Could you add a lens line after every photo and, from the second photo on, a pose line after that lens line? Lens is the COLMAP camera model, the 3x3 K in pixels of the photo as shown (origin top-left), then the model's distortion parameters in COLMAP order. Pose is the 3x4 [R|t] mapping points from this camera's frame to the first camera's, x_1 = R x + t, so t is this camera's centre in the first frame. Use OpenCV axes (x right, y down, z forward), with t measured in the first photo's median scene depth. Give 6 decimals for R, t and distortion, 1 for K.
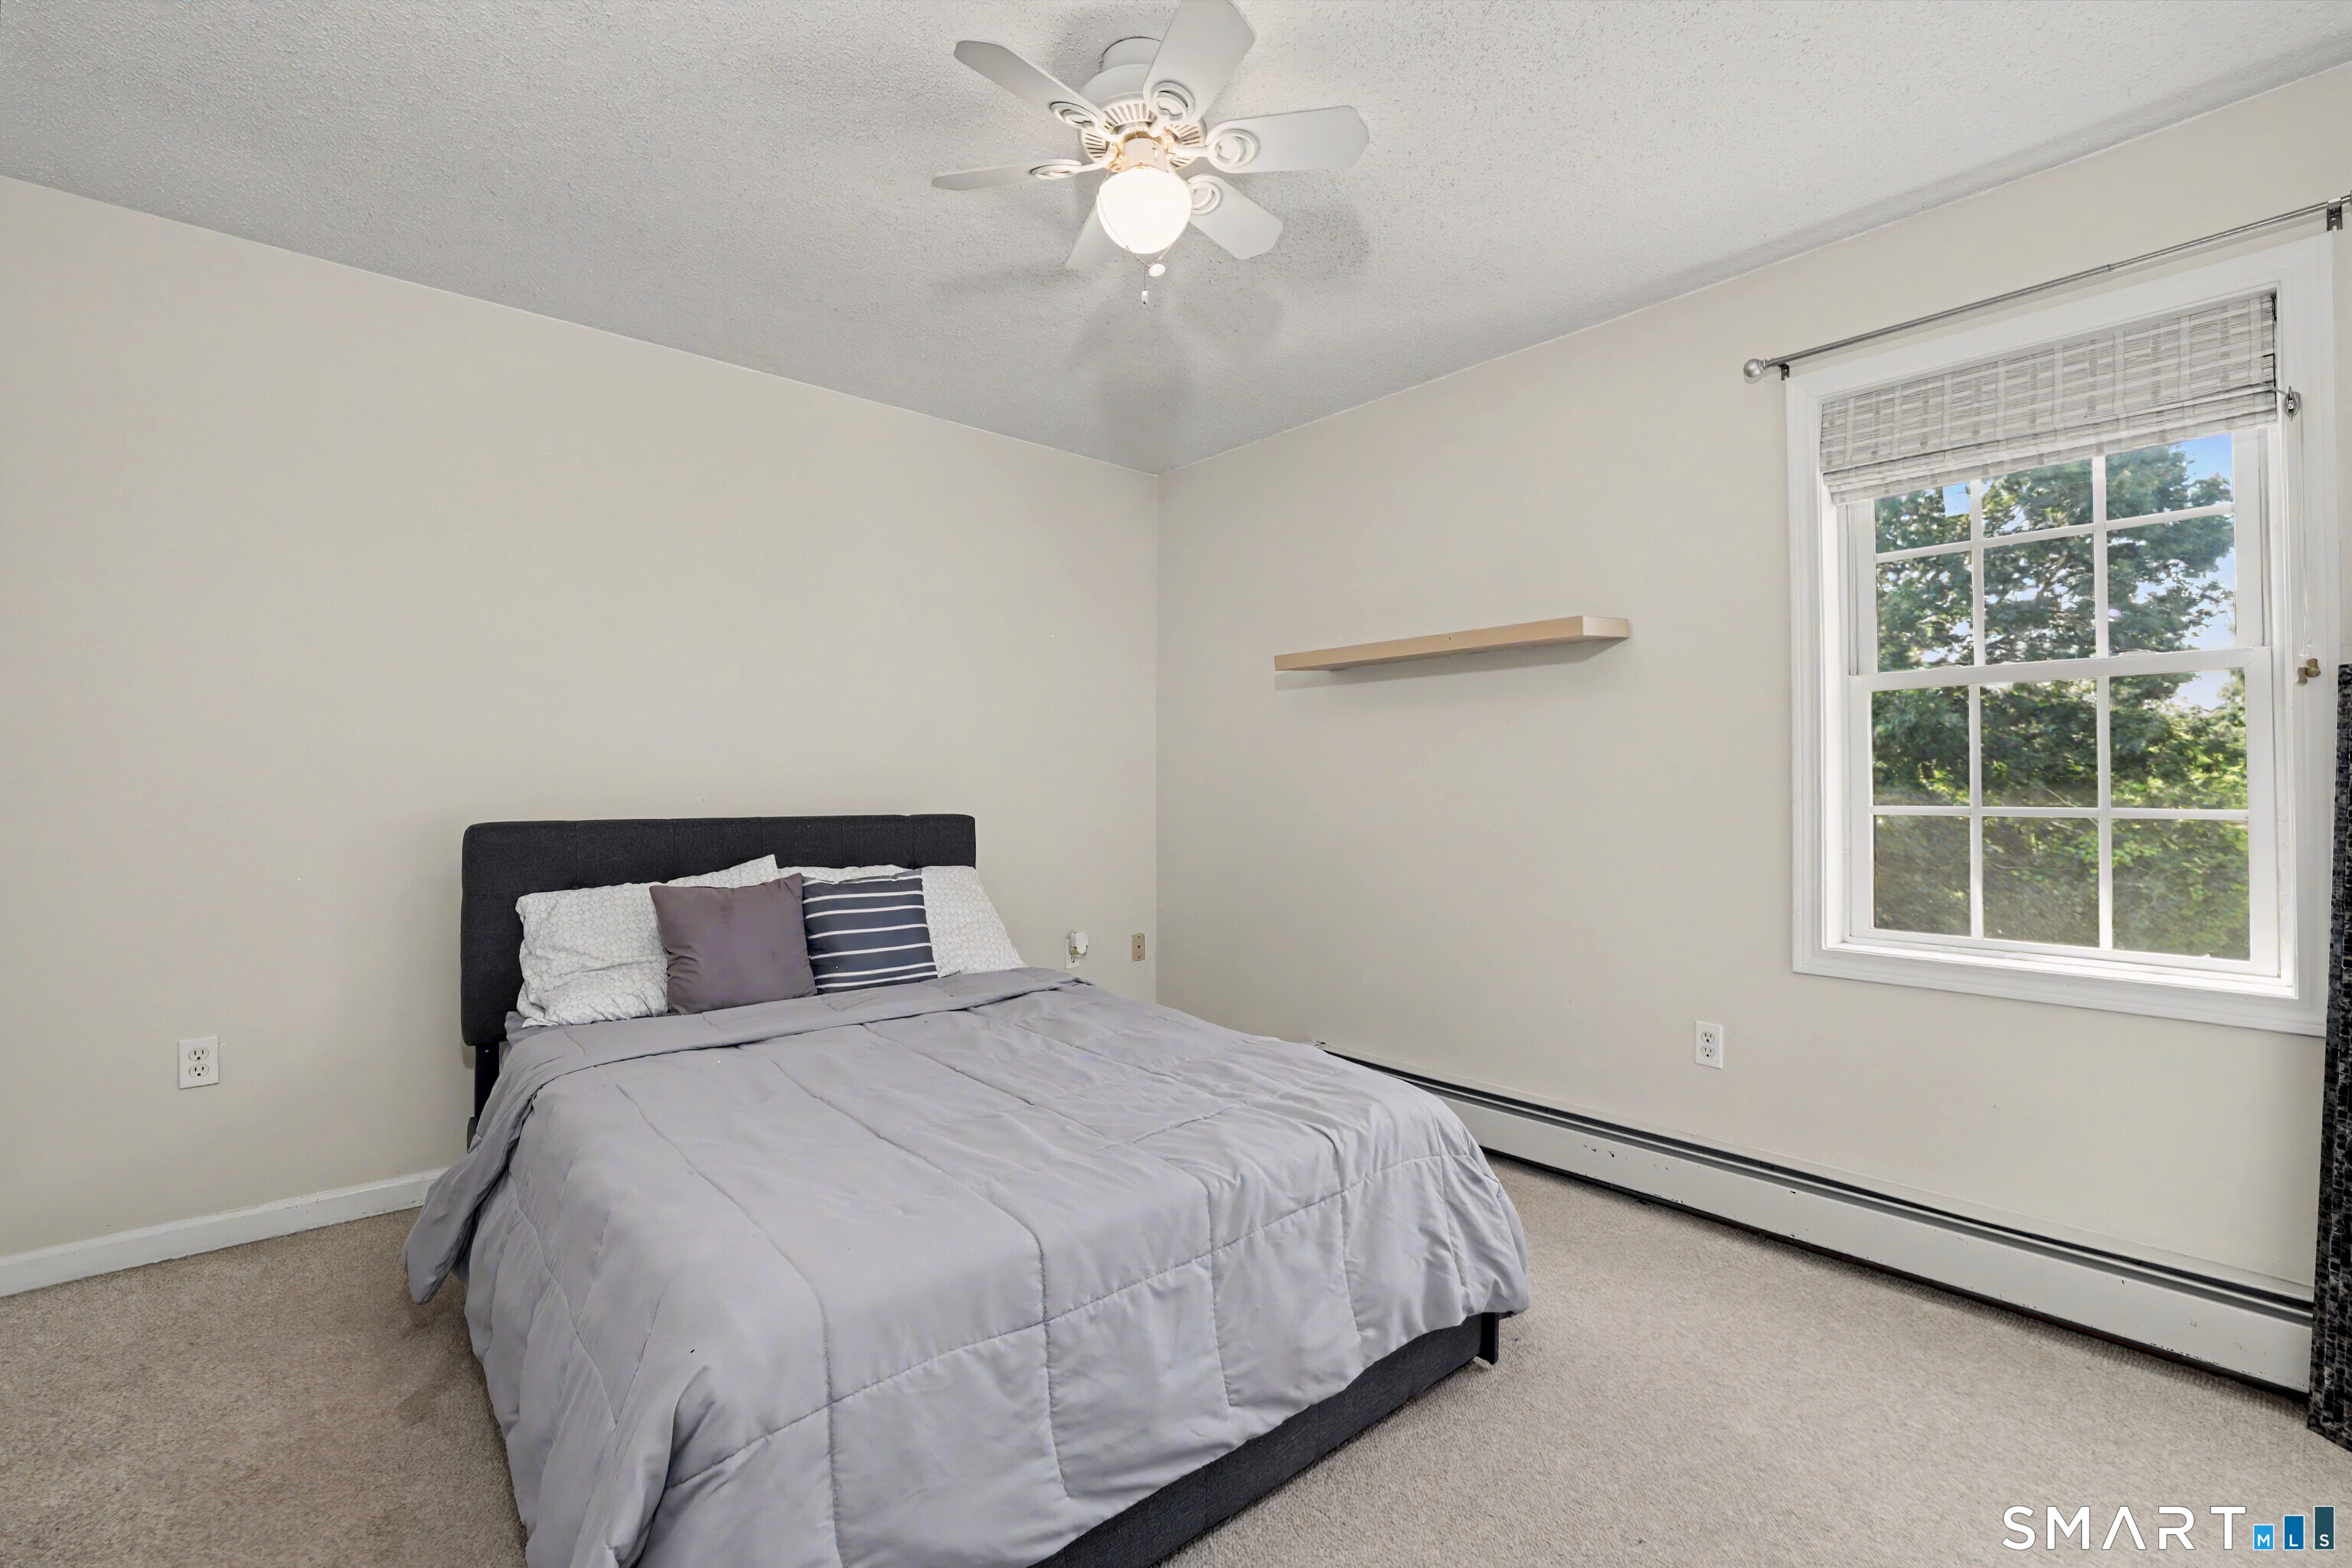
lens RADIAL K [[1016.7, 0, 1181.2], [0, 1016.7, 771.1], [0, 0, 1]] dist [-0.049744, 0.019098]
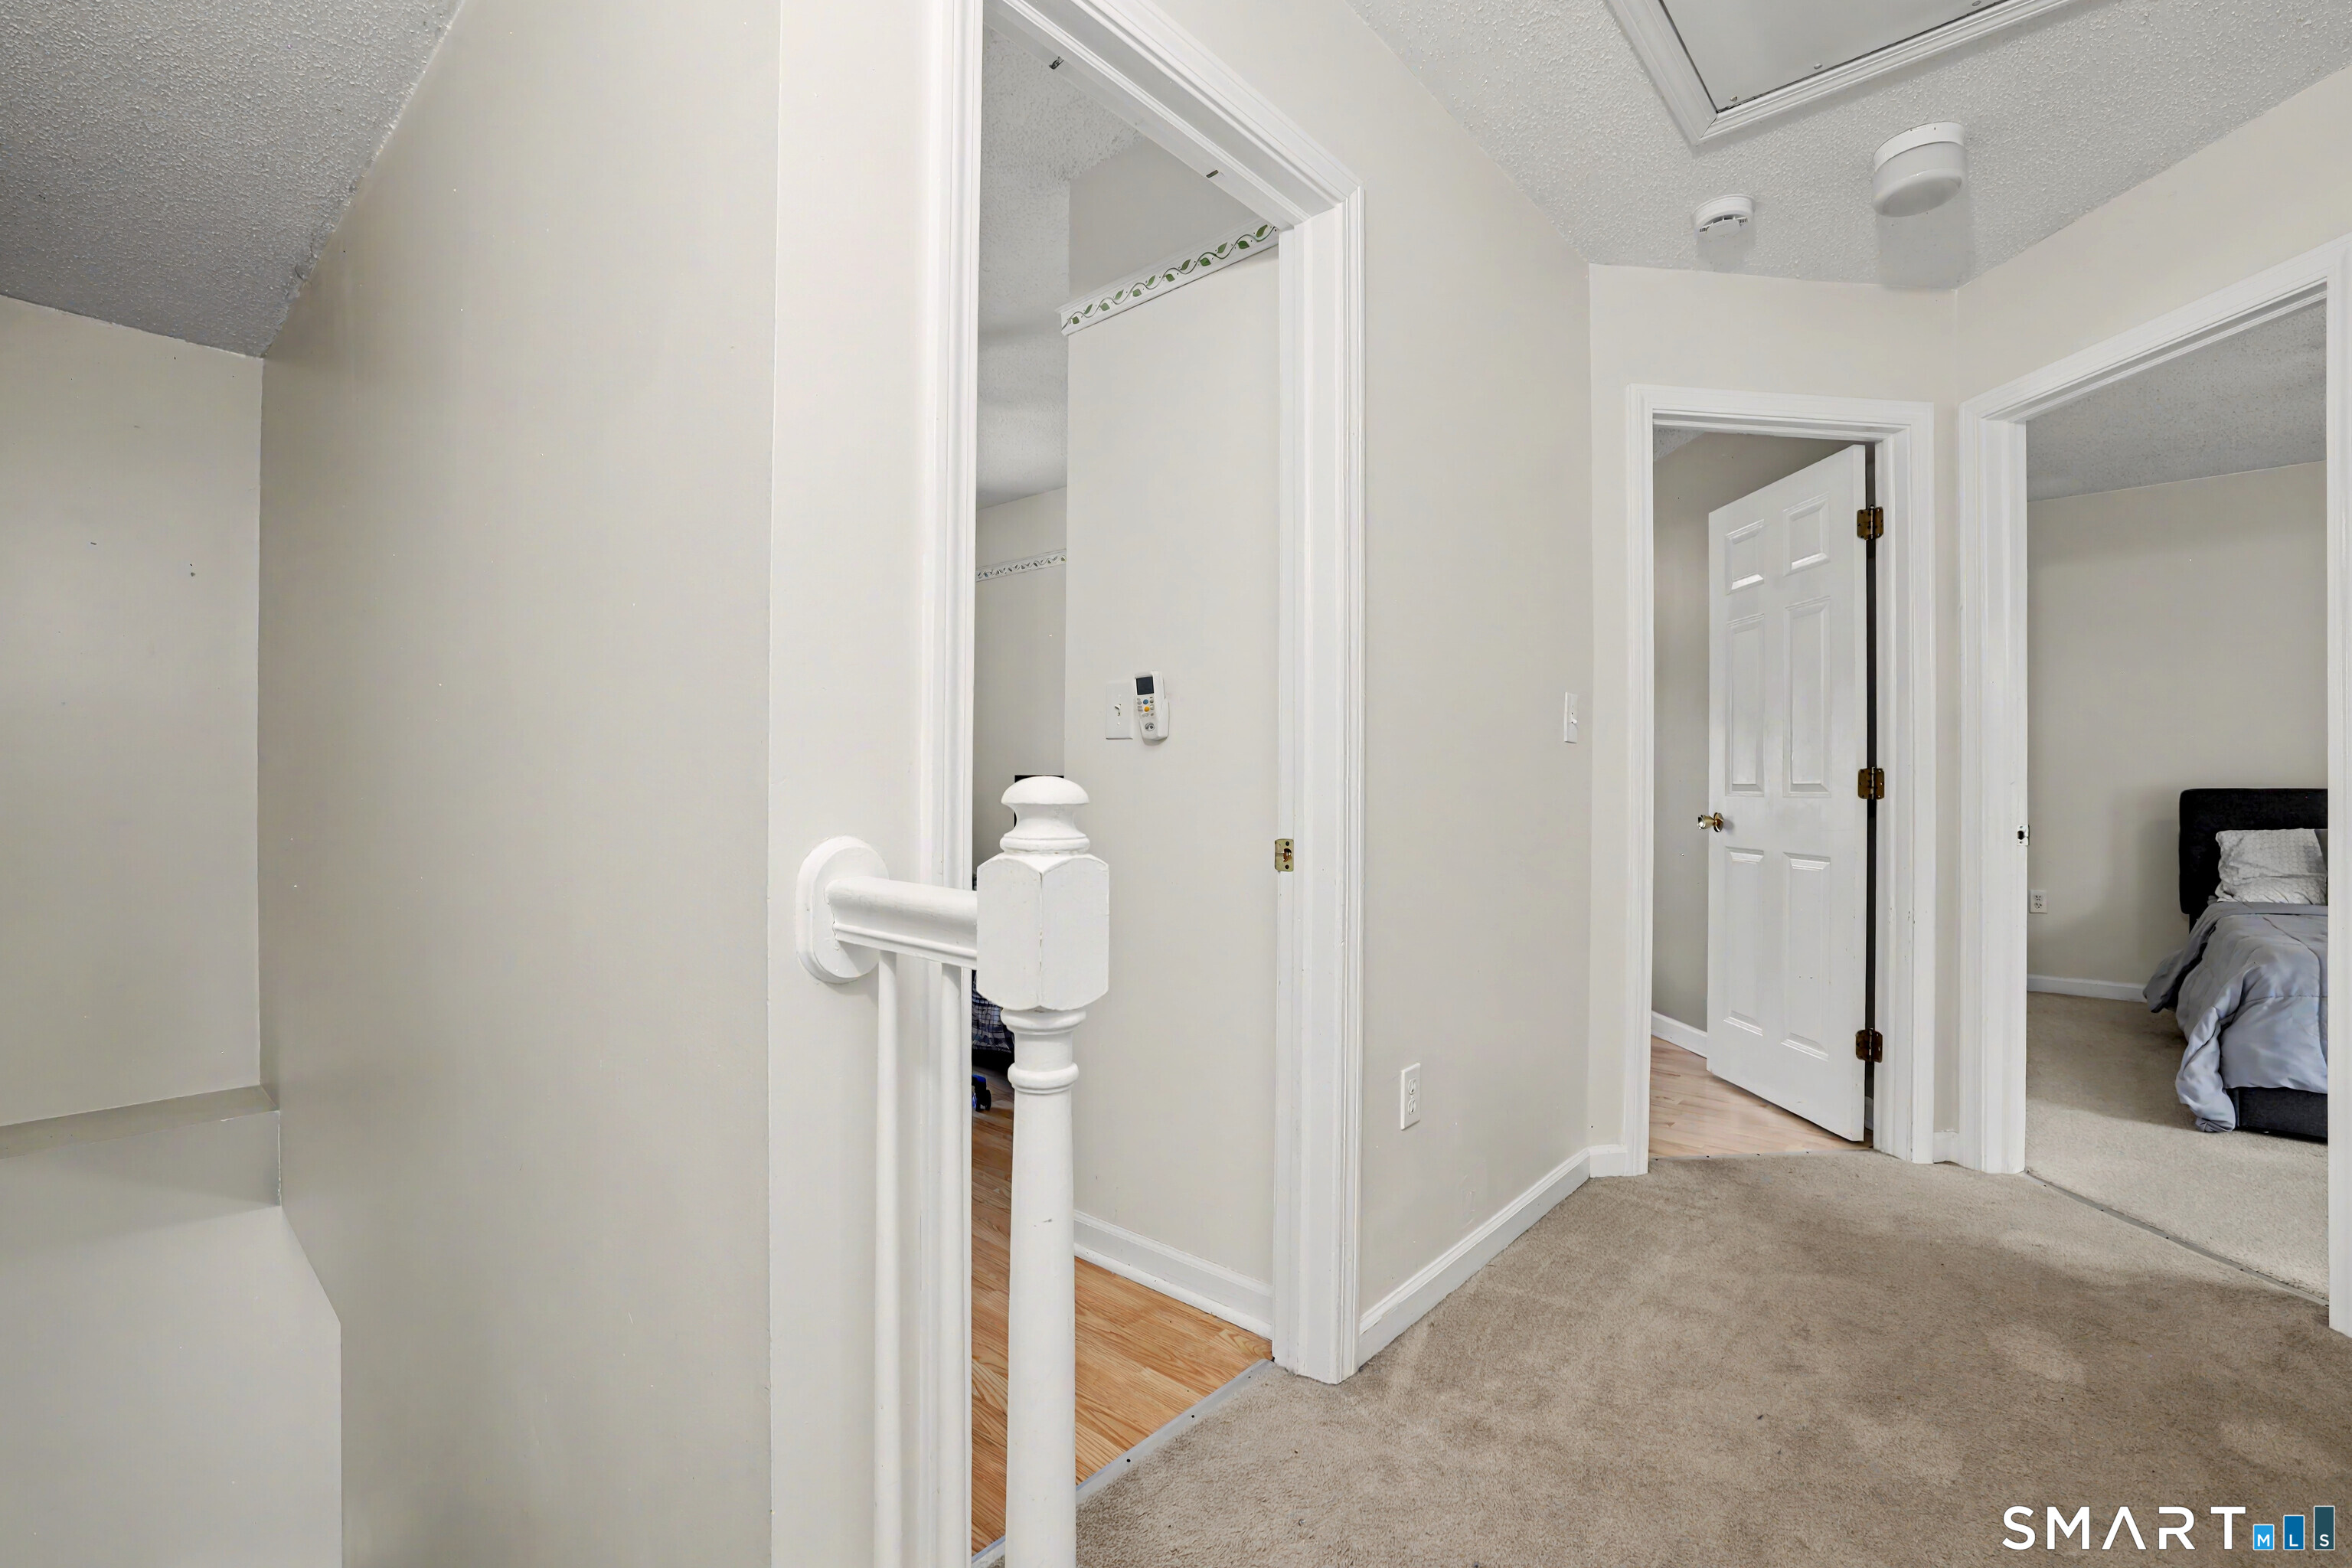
lens RADIAL K [[1016.7, 0, 1181.2], [0, 1016.7, 771.1], [0, 0, 1]] dist [-0.049744, 0.019098]
pose [[0.128286, 0.000225, -0.991737, 0.855910], [0.004732, 0.999988, 0.000838, 0.008733], [0.991726, -0.004800, 0.128284, -1.076291]]
